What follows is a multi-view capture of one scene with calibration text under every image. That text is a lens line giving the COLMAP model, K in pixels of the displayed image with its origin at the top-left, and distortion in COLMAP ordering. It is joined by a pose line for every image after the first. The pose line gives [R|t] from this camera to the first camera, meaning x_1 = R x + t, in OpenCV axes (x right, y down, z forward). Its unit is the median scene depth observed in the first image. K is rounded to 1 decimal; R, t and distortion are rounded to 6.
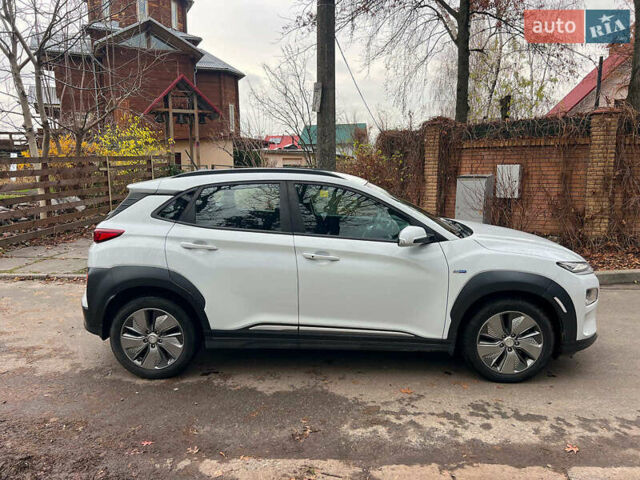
lens RADIAL K [[486.4, 0, 319.4], [0, 486.4, 237.1], [0, 0, 1]] dist [0.059272, -0.066266]
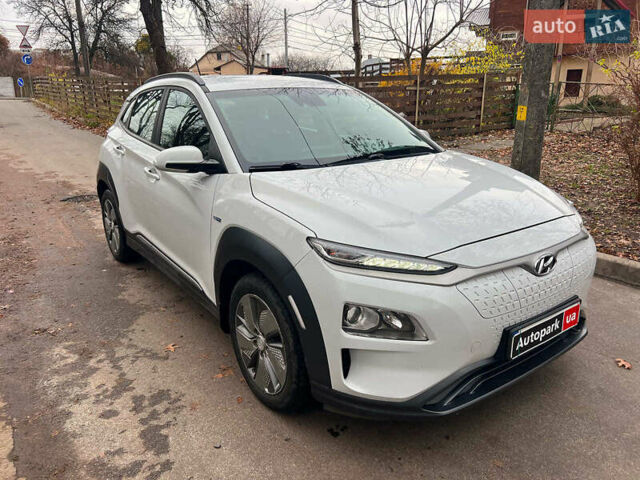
lens RADIAL K [[486.4, 0, 319.4], [0, 486.4, 237.1], [0, 0, 1]] dist [0.059272, -0.066266]
pose [[0.620889, 0.224335, -0.751113, 0.881253], [-0.114396, 0.973849, 0.196297, -0.054880], [0.775507, -0.035954, 0.630315, 0.659209]]
